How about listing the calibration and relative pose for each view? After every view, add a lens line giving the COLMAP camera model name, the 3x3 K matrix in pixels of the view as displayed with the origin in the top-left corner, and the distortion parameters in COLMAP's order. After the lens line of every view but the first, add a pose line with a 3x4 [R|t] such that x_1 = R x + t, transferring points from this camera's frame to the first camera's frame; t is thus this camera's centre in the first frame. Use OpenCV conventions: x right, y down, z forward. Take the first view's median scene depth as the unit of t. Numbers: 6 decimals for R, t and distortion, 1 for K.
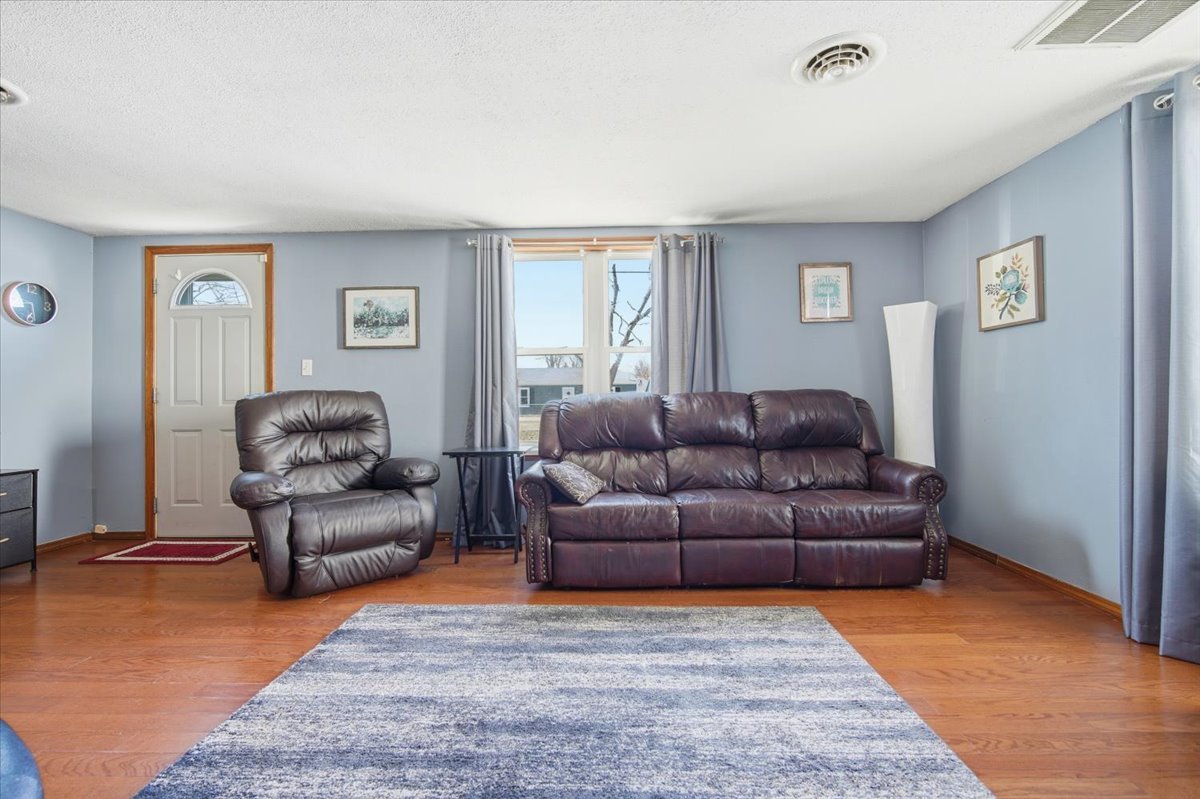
lens RADIAL K [[533.1, 0, 605.8], [0, 533.1, 392.9], [0, 0, 1]] dist [-0.012851, 0.003309]
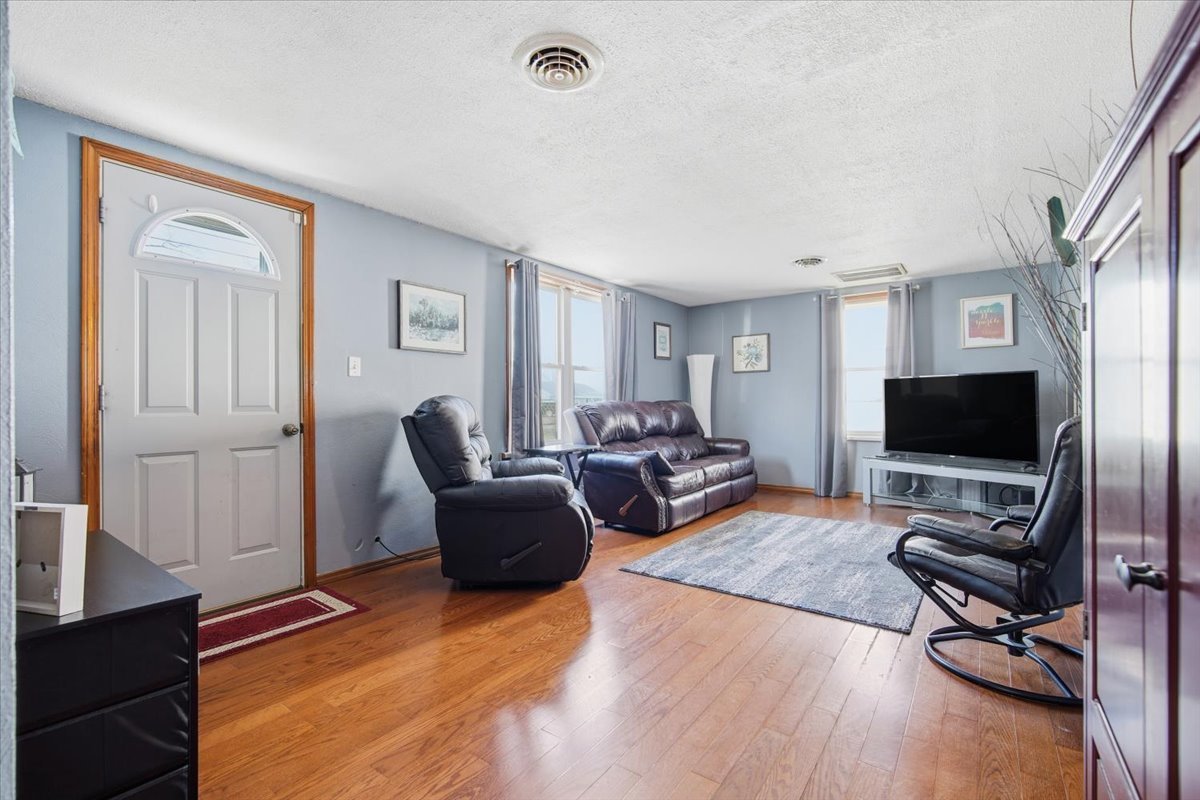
lens RADIAL K [[533.1, 0, 600.4], [0, 533.1, 404.3], [0, 0, 1]] dist [-0.012851, 0.003309]
pose [[0.570816, 0.006221, 0.821054, -1.142439], [-0.006616, 0.999974, -0.002976, 0.011696], [-0.821051, -0.003733, 0.570842, 0.240054]]
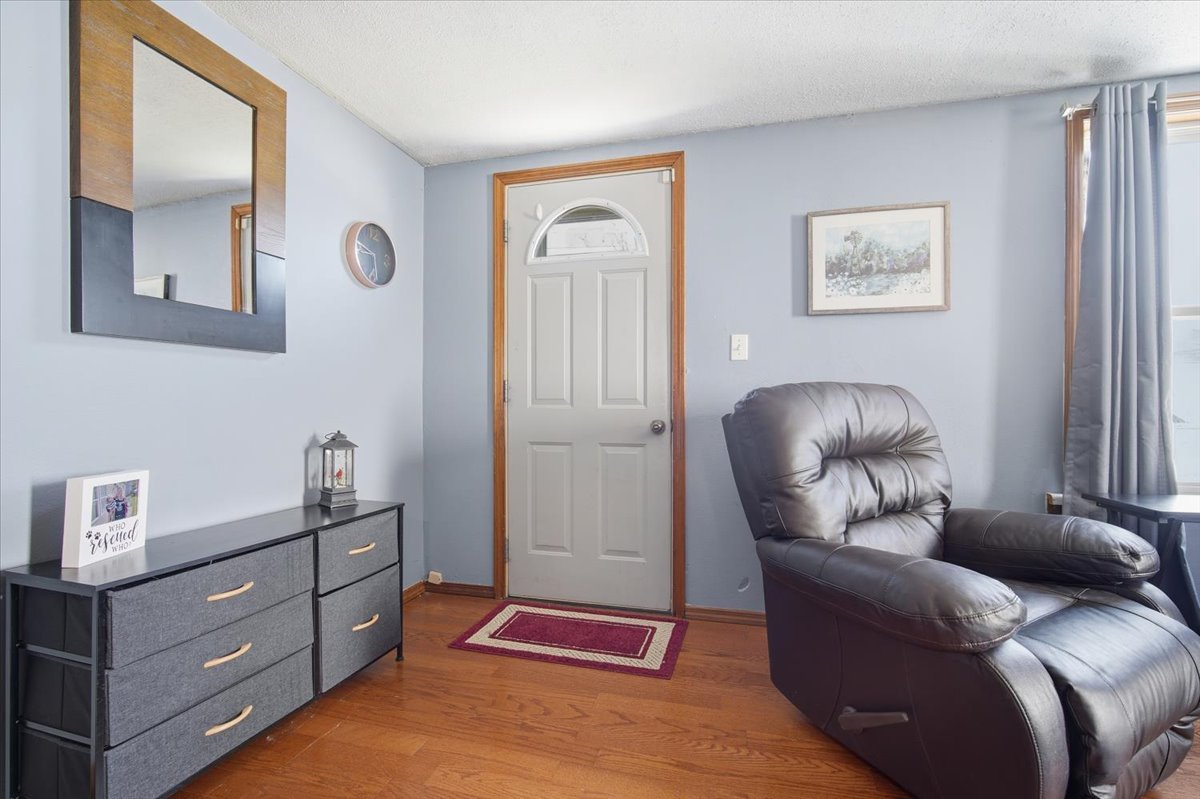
lens RADIAL K [[533.1, 0, 602.0], [0, 533.1, 410.4], [0, 0, 1]] dist [-0.012851, 0.003309]
pose [[0.972395, 0.014487, -0.232890, -0.639621], [-0.008905, 0.999648, 0.025002, 0.012820], [0.233170, -0.022238, 0.972182, 0.398241]]
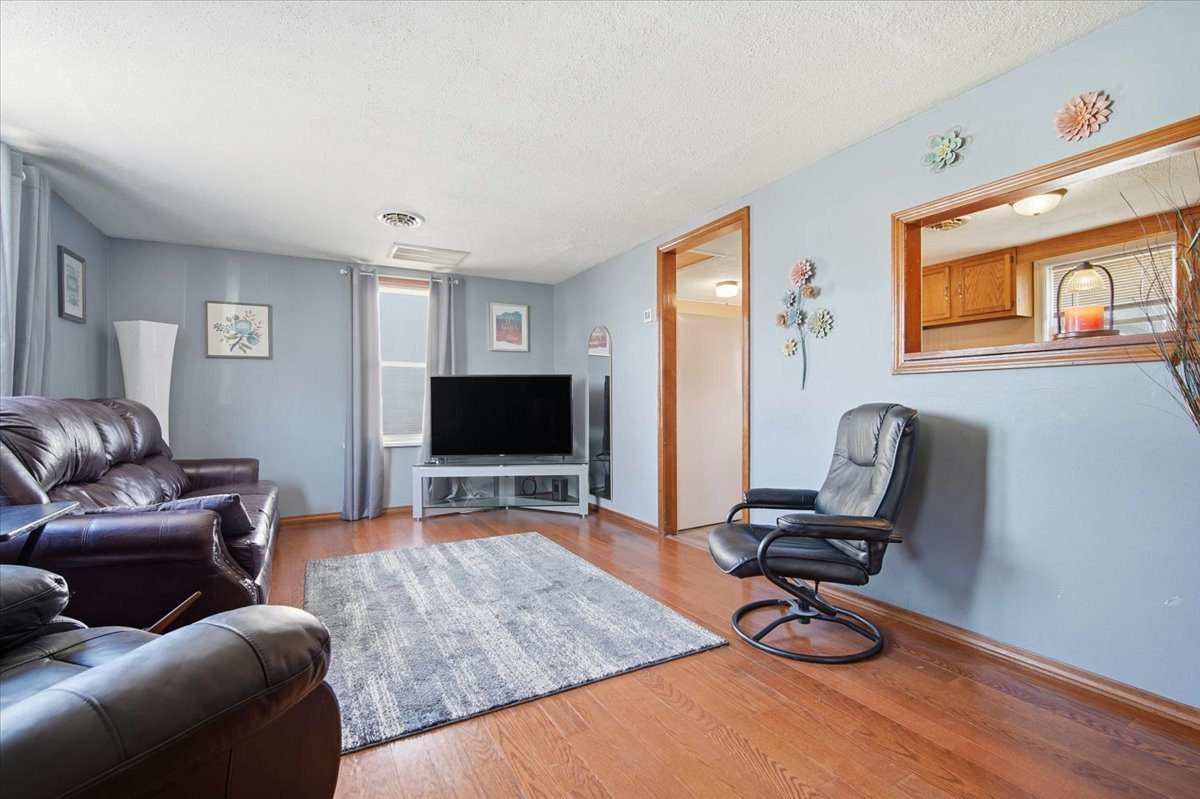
lens RADIAL K [[533.1, 0, 598.0], [0, 533.1, 407.8], [0, 0, 1]] dist [-0.012851, 0.003309]
pose [[-0.502892, 0.005554, 0.864332, -0.833036], [0.005296, 0.999980, -0.003345, 0.016864], [-0.864333, 0.002895, -0.502911, 0.761346]]
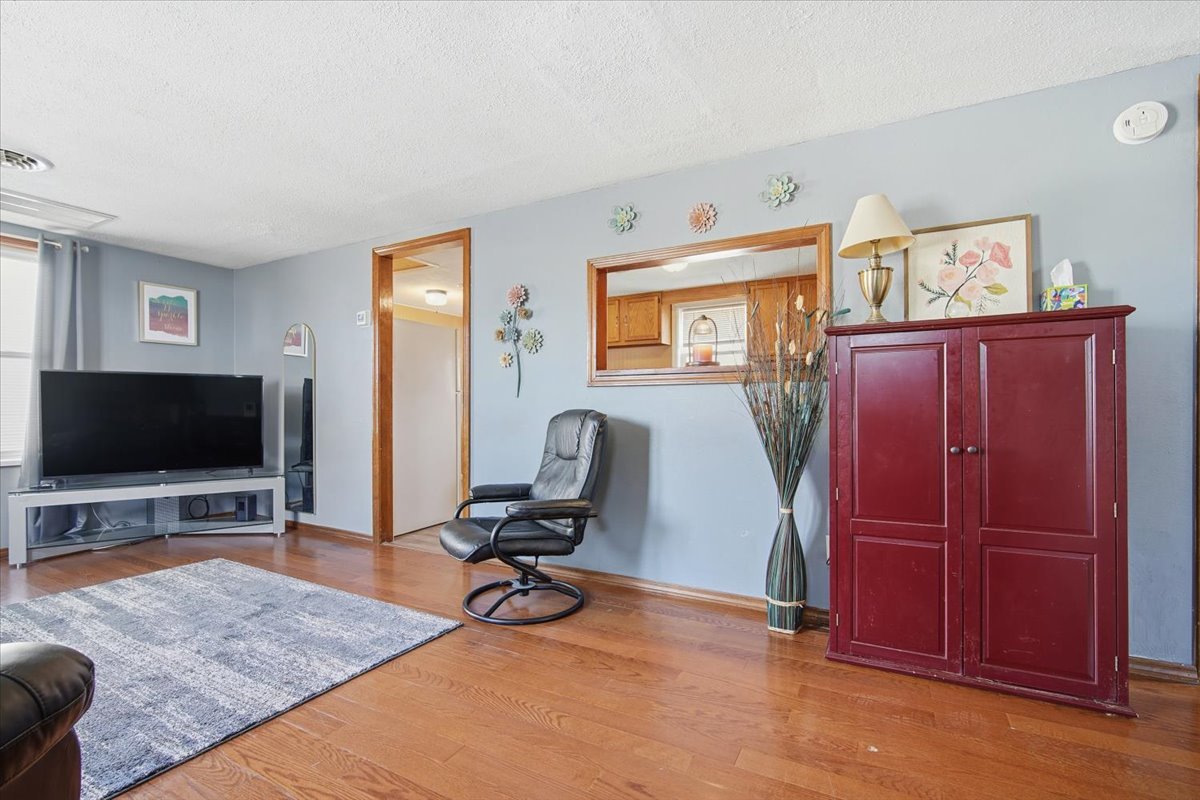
lens RADIAL K [[533.1, 0, 608.0], [0, 533.1, 412.7], [0, 0, 1]] dist [-0.012851, 0.003309]
pose [[-0.892434, 0.006522, 0.451130, -0.855042], [0.006461, 0.999978, -0.001675, 0.017850], [-0.451131, 0.001420, -0.892457, 0.856304]]
